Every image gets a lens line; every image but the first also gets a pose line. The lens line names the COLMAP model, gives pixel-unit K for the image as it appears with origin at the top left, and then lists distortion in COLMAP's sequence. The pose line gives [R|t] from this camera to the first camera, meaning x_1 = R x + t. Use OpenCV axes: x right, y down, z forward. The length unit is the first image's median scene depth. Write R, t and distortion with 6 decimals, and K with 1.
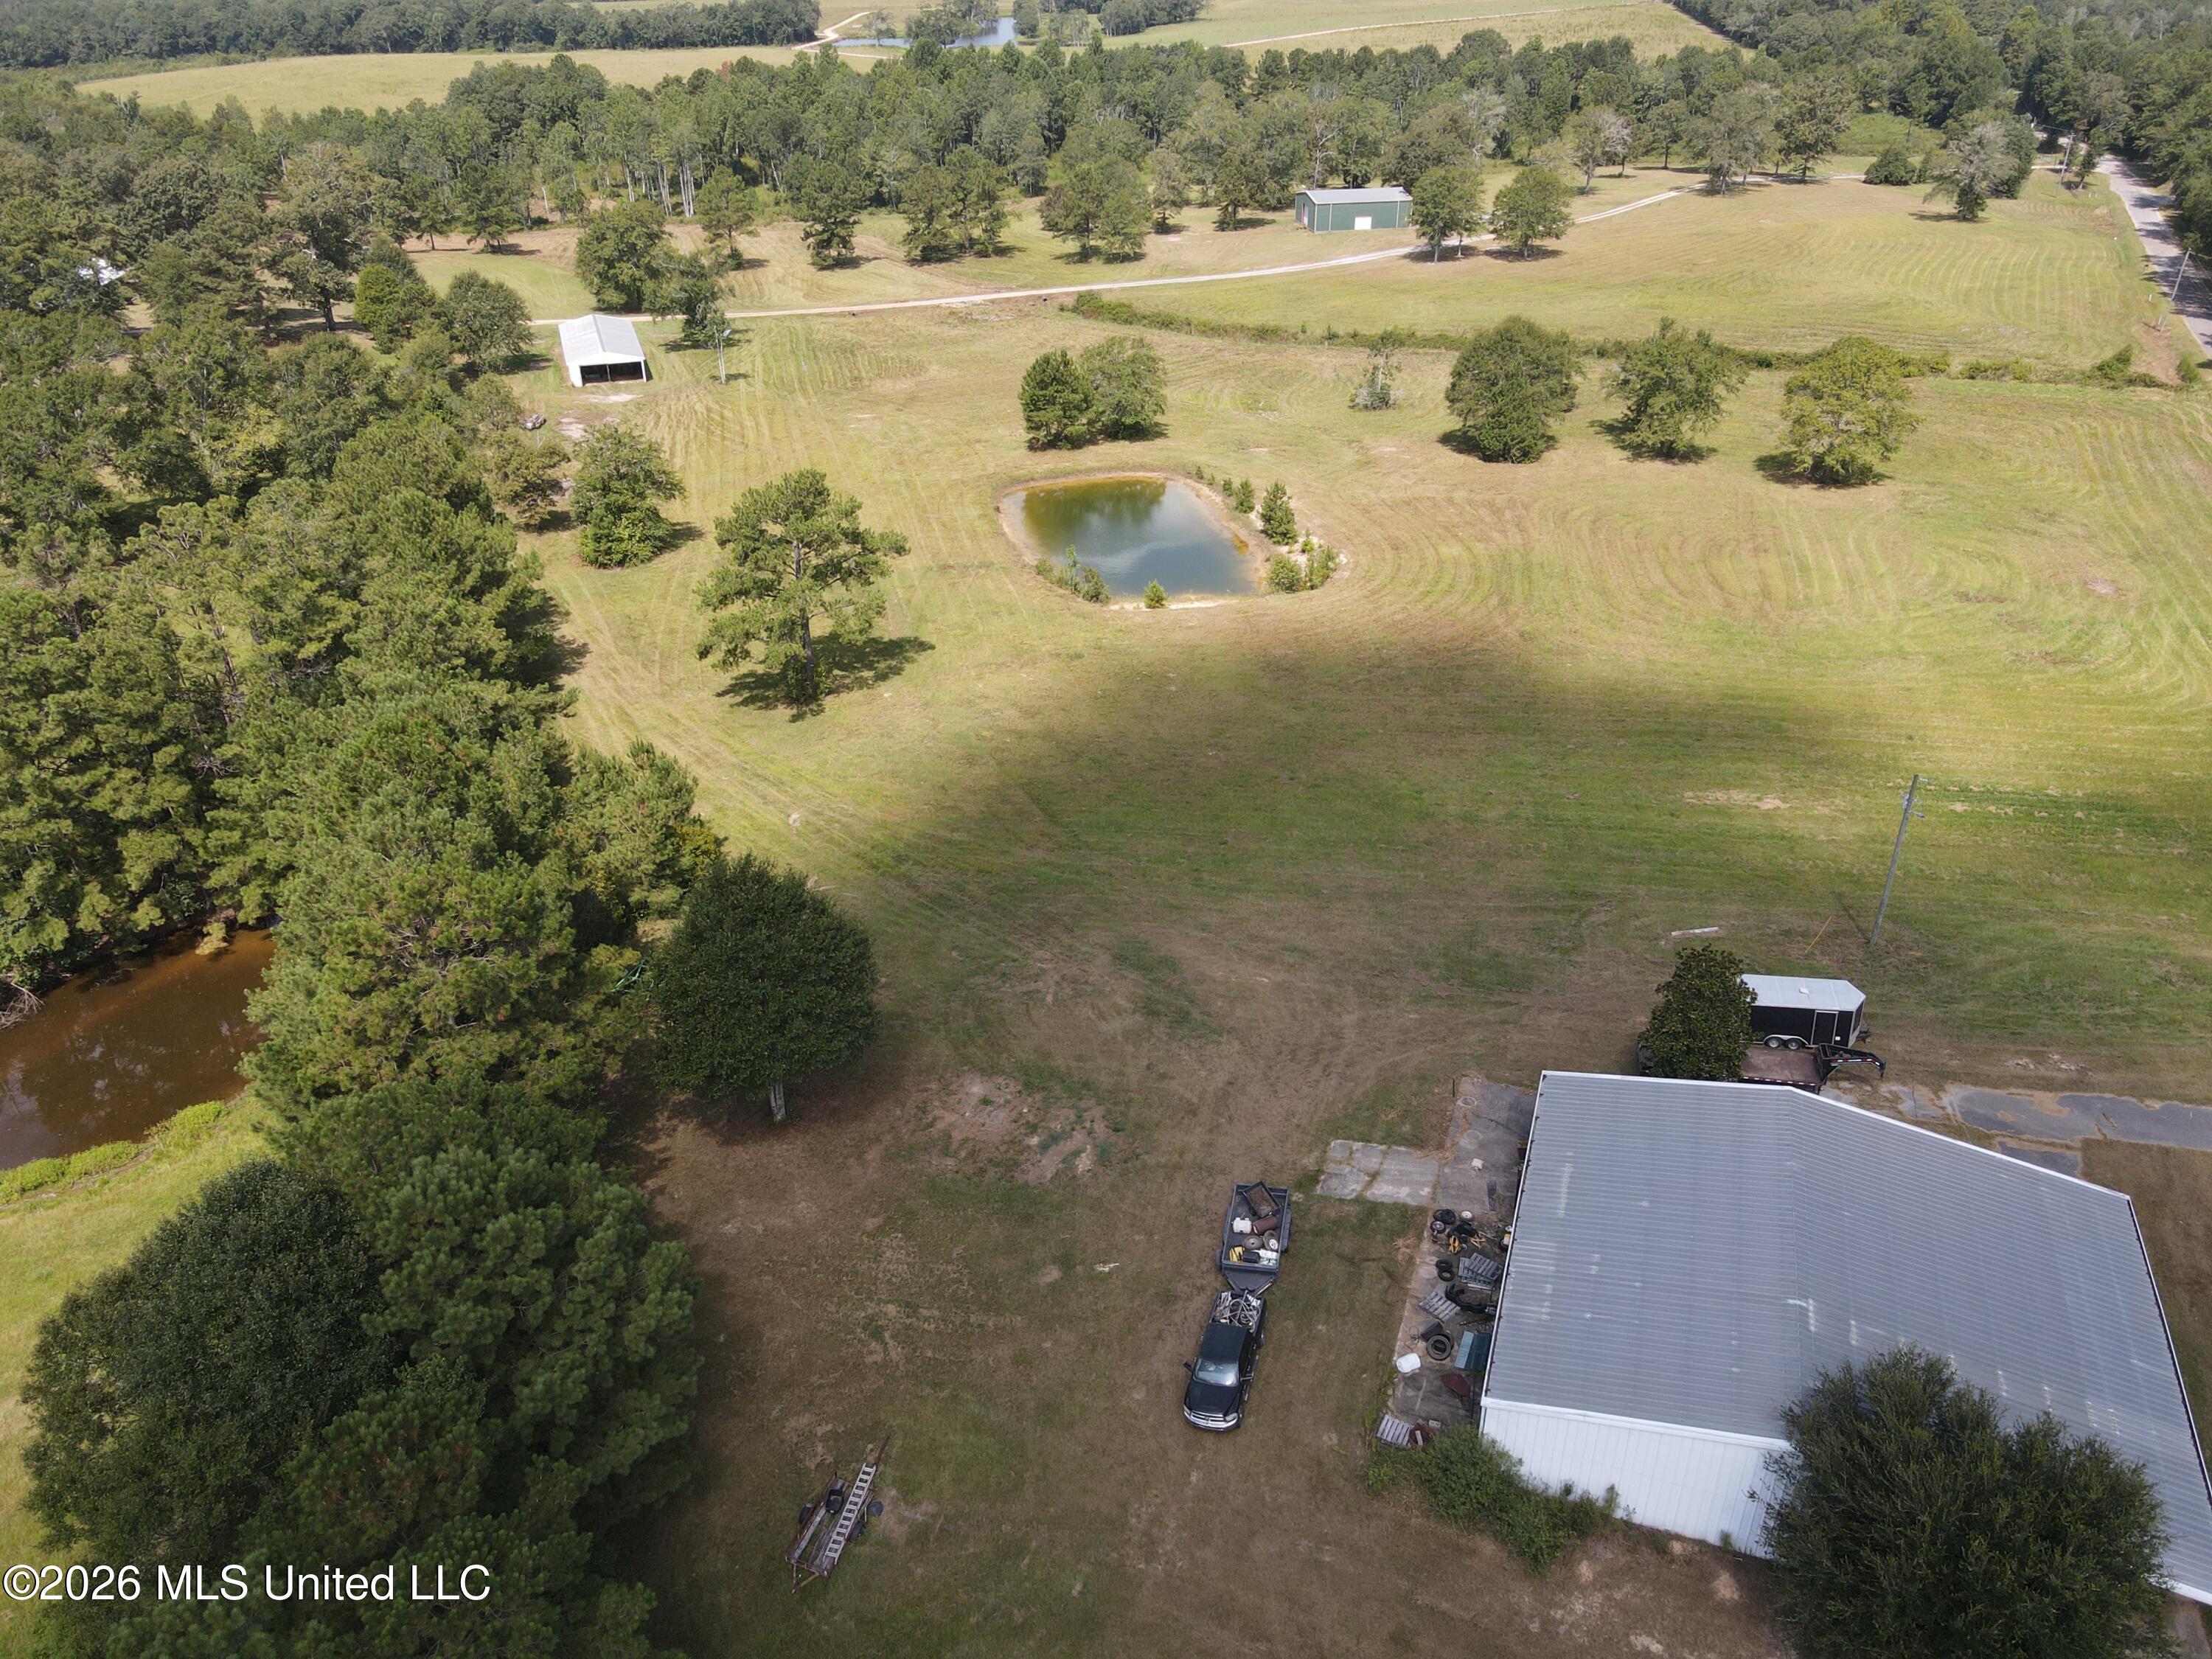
lens RADIAL K [[1626.0, 0, 1102.4], [0, 1626.0, 824.4], [0, 0, 1]] dist [0.009532, 0.013390]
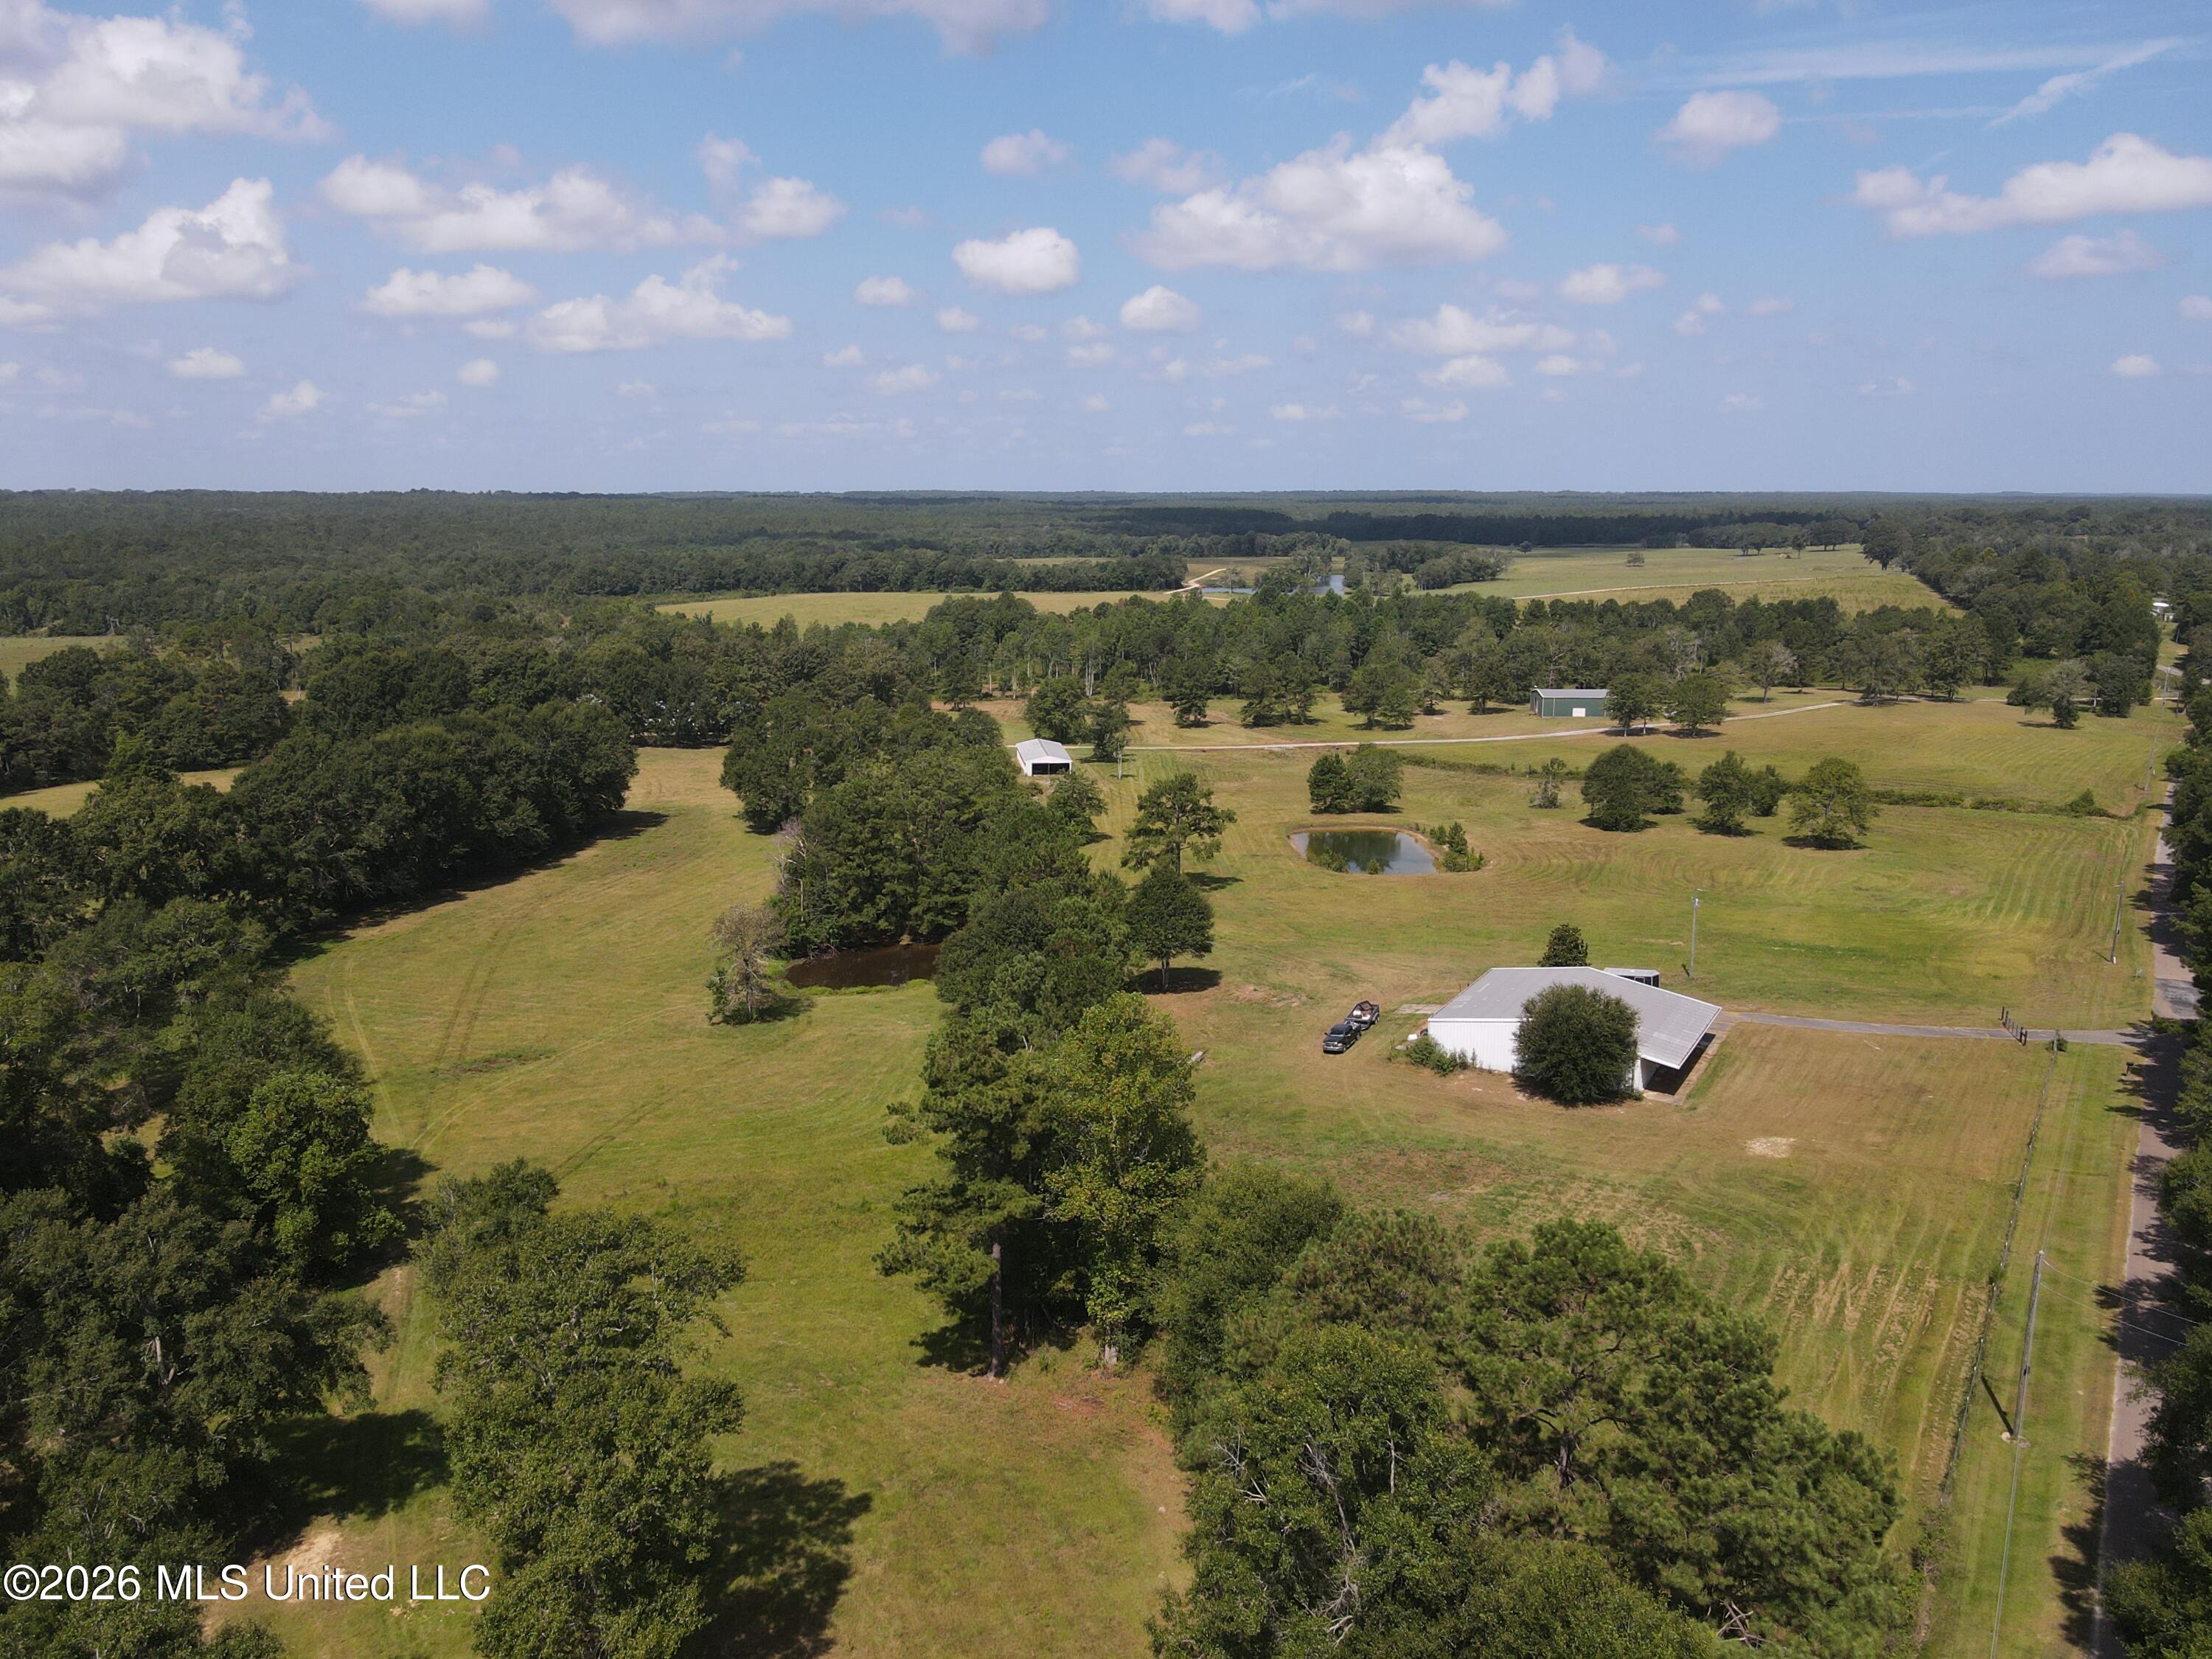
lens RADIAL K [[1626.0, 0, 1095.2], [0, 1626.0, 853.5], [0, 0, 1]] dist [0.009532, 0.013390]
pose [[0.979240, 0.052934, -0.195669, 0.035311], [-0.106768, 0.955236, -0.275908, 0.155219], [0.172305, 0.291071, 0.941057, -0.301935]]
